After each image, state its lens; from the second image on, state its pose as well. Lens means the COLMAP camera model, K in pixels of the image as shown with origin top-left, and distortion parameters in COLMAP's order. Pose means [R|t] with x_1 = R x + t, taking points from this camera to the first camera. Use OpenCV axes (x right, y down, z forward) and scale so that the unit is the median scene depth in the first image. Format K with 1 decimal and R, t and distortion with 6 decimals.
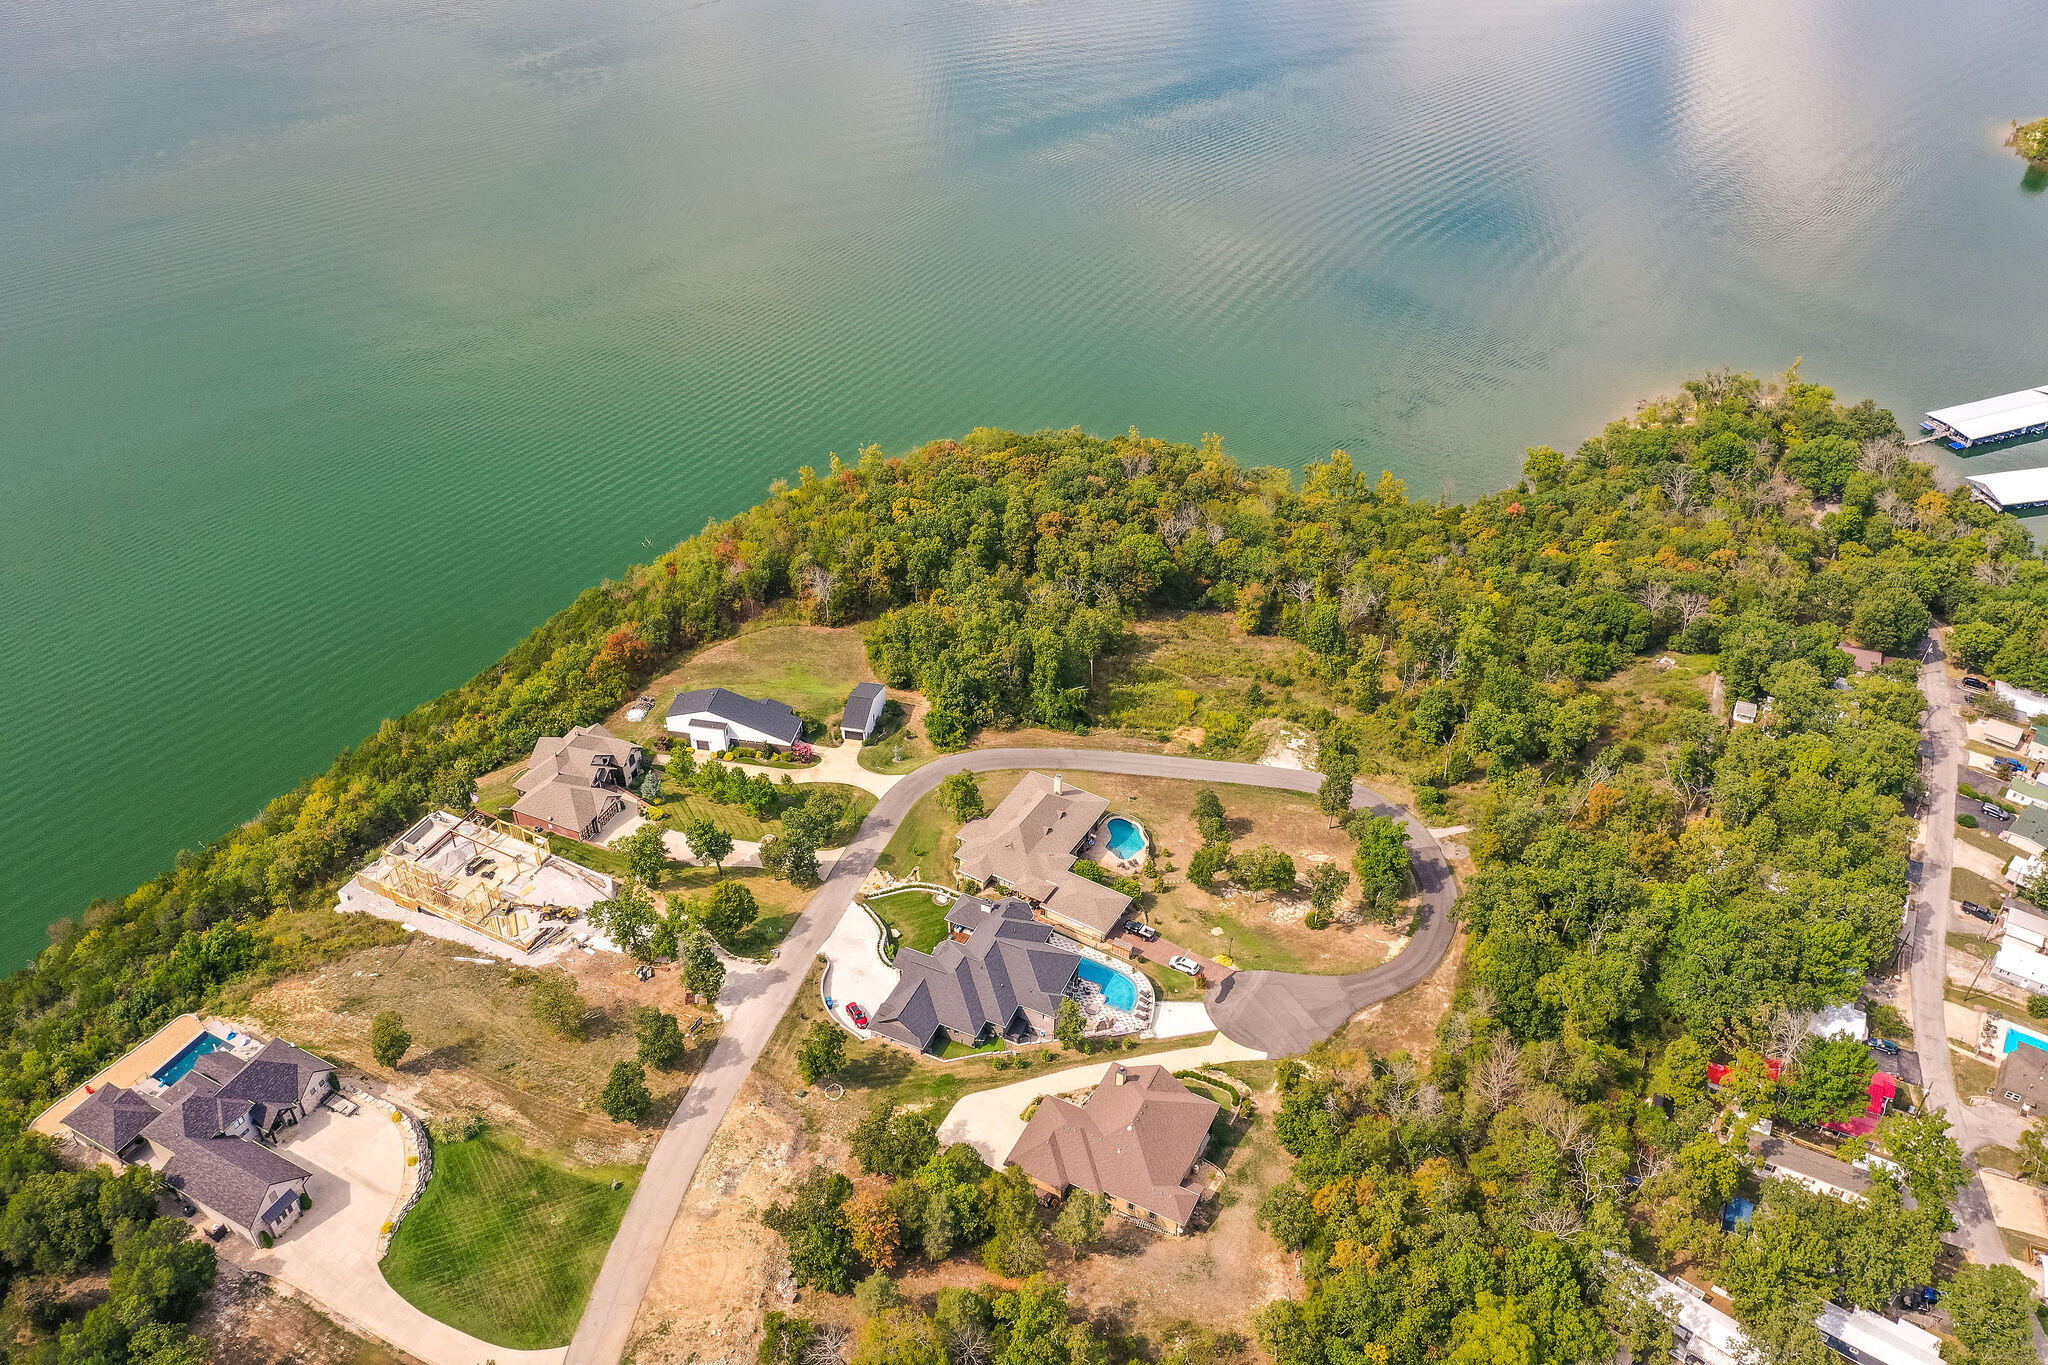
lens RADIAL K [[1612.0, 0, 1005.7], [0, 1612.0, 674.1], [0, 0, 1]] dist [-0.008685, -0.009429]
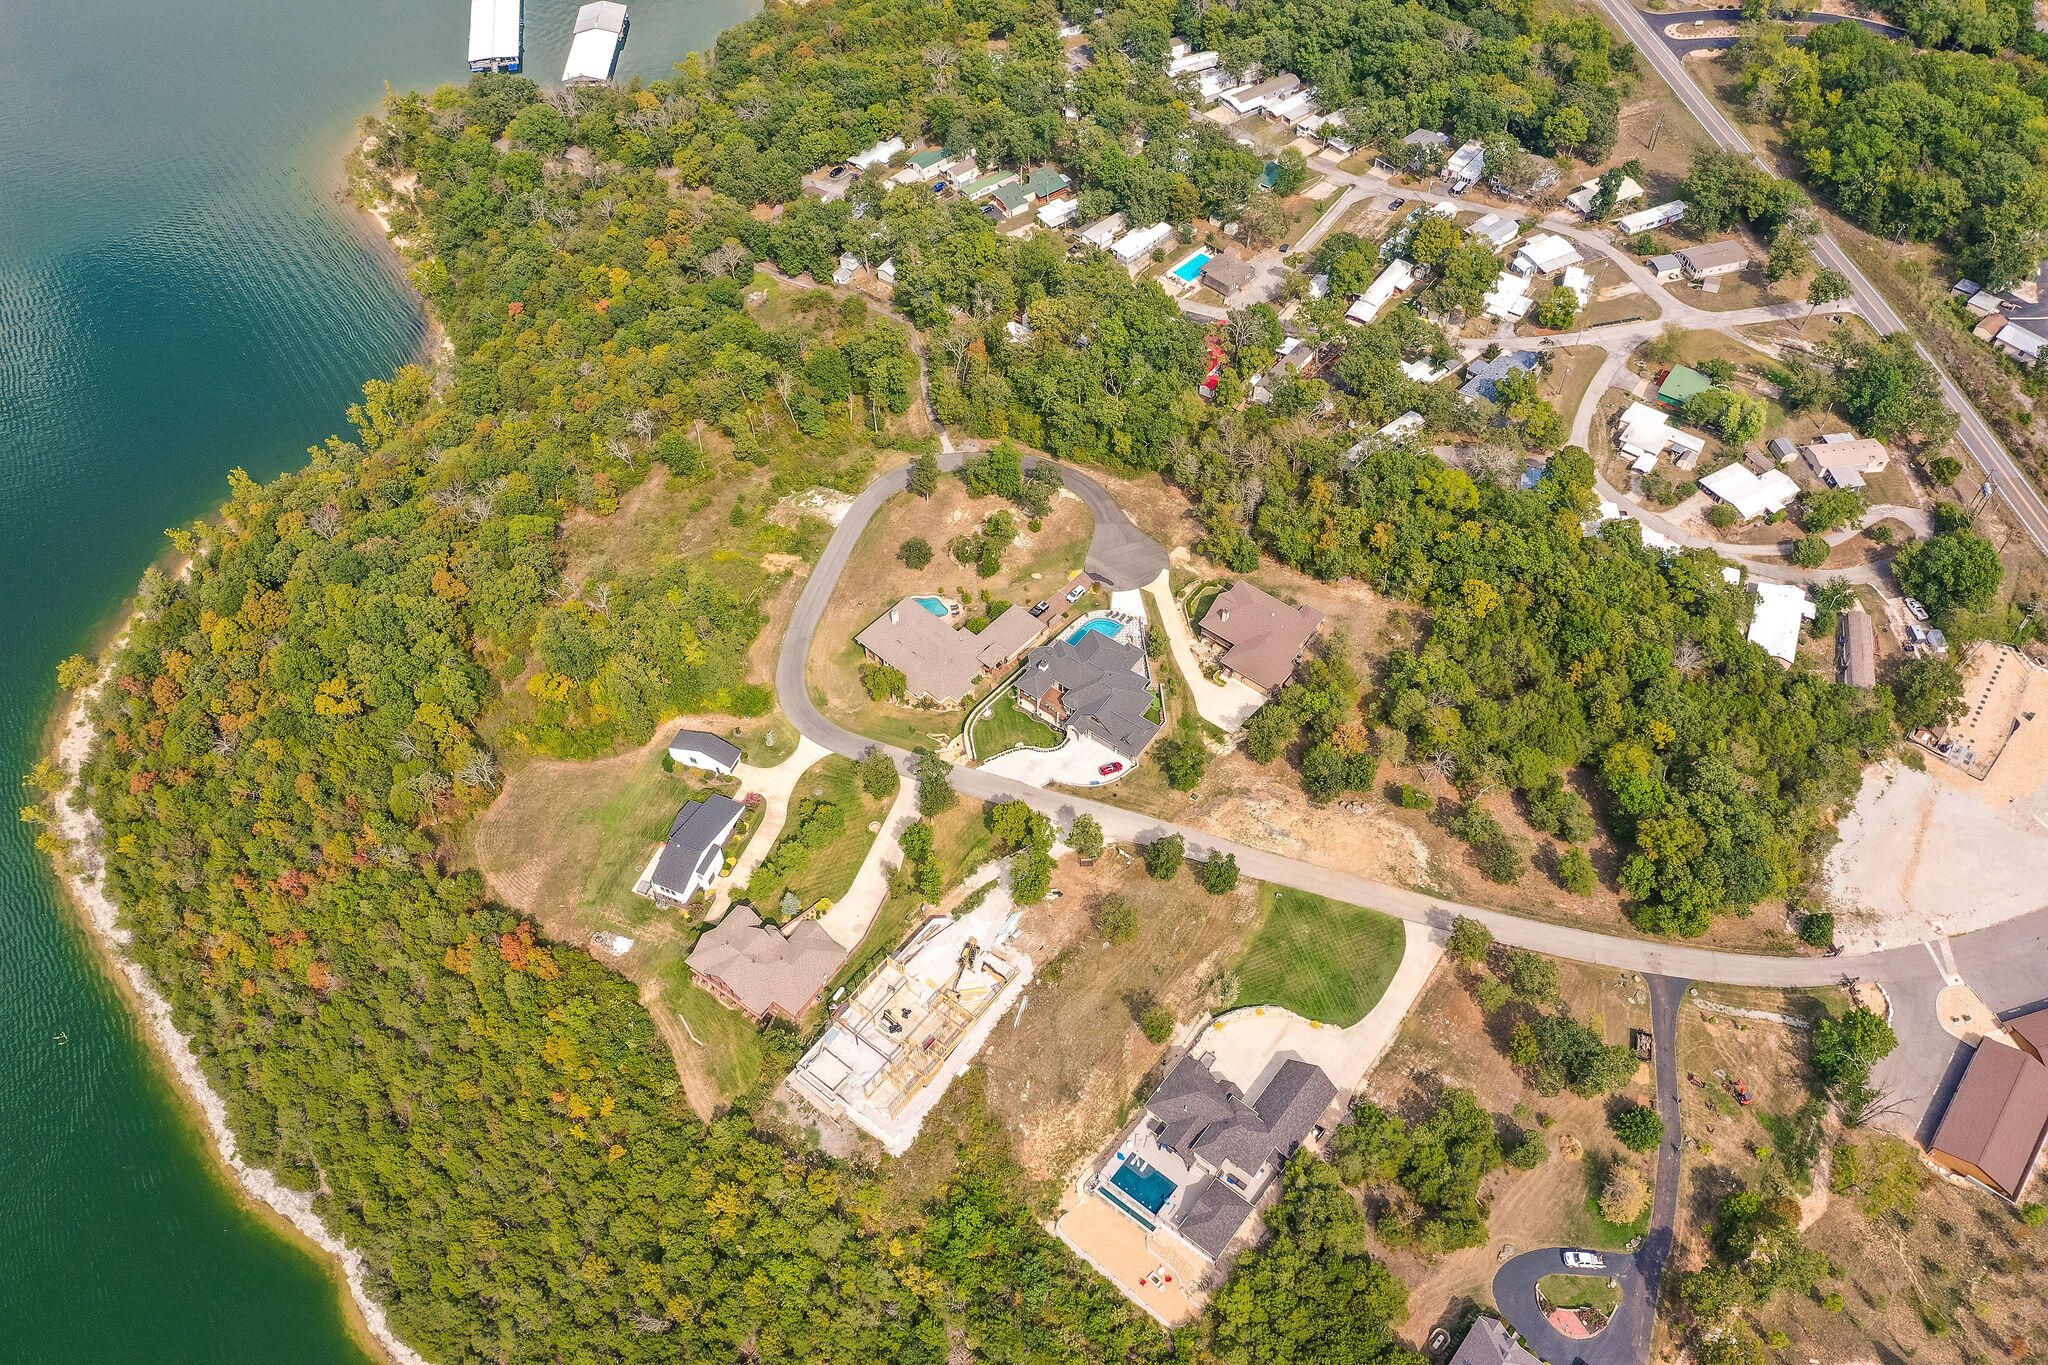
lens RADIAL K [[1612.0, 0, 1005.7], [0, 1612.0, 674.1], [0, 0, 1]] dist [-0.008685, -0.009429]
pose [[0.192990, -0.761320, 0.618988, -0.765718], [0.598793, 0.591139, 0.540373, -0.534222], [-0.777304, 0.266359, 0.569957, 0.240728]]
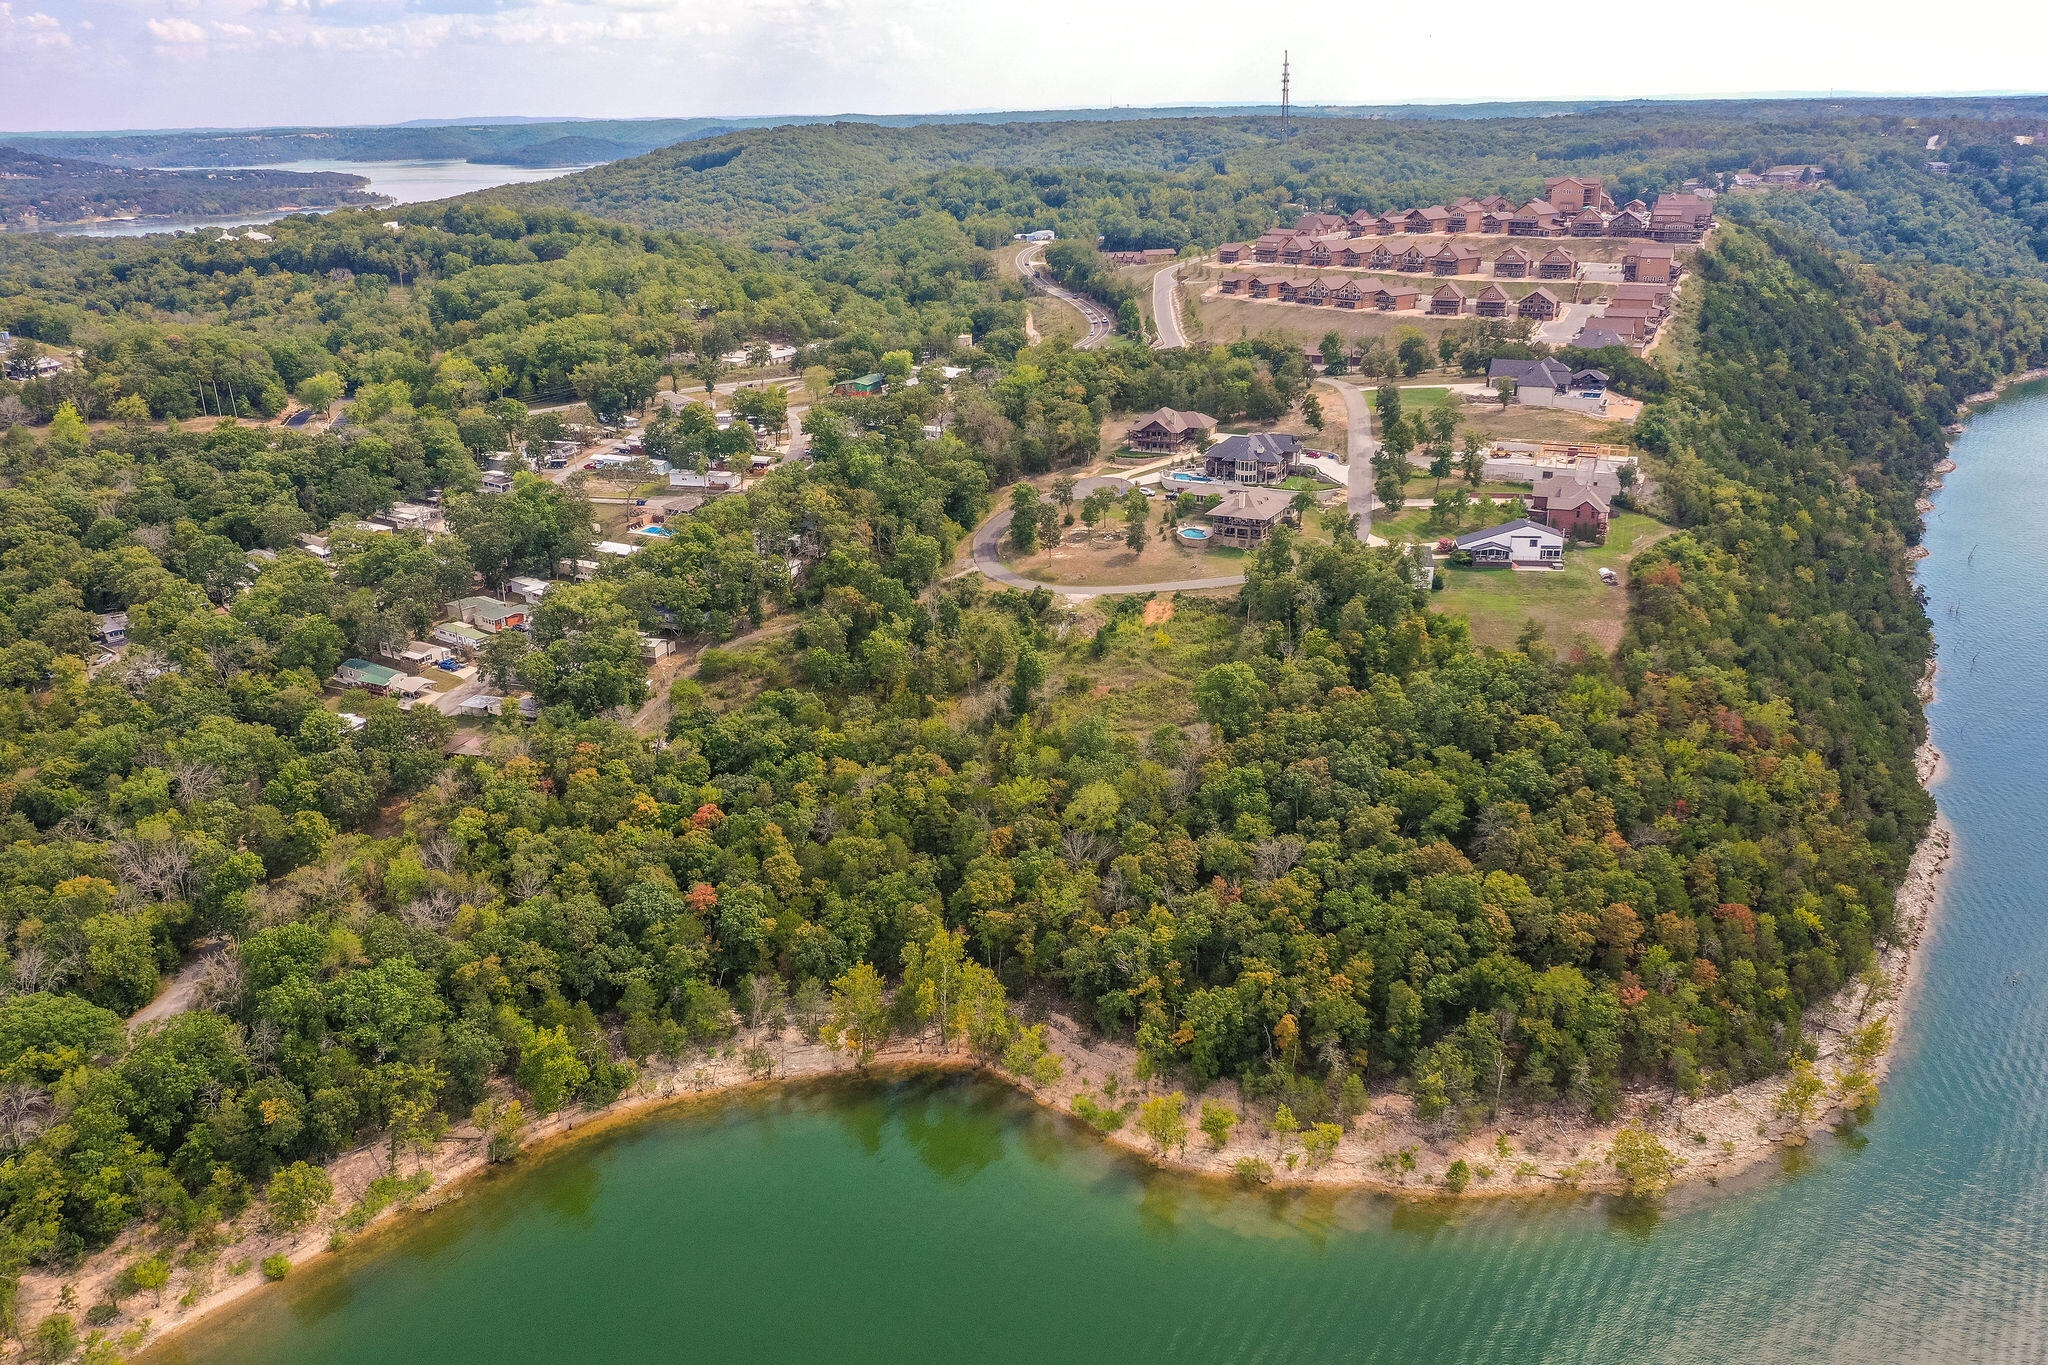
lens RADIAL K [[1612.0, 0, 1005.7], [0, 1612.0, 674.1], [0, 0, 1]] dist [-0.008685, -0.009429]
pose [[-0.997741, 0.045372, -0.049539, 0.331977], [-0.015900, 0.556989, 0.830368, -1.066949], [0.065268, 0.829280, -0.555009, 1.959171]]
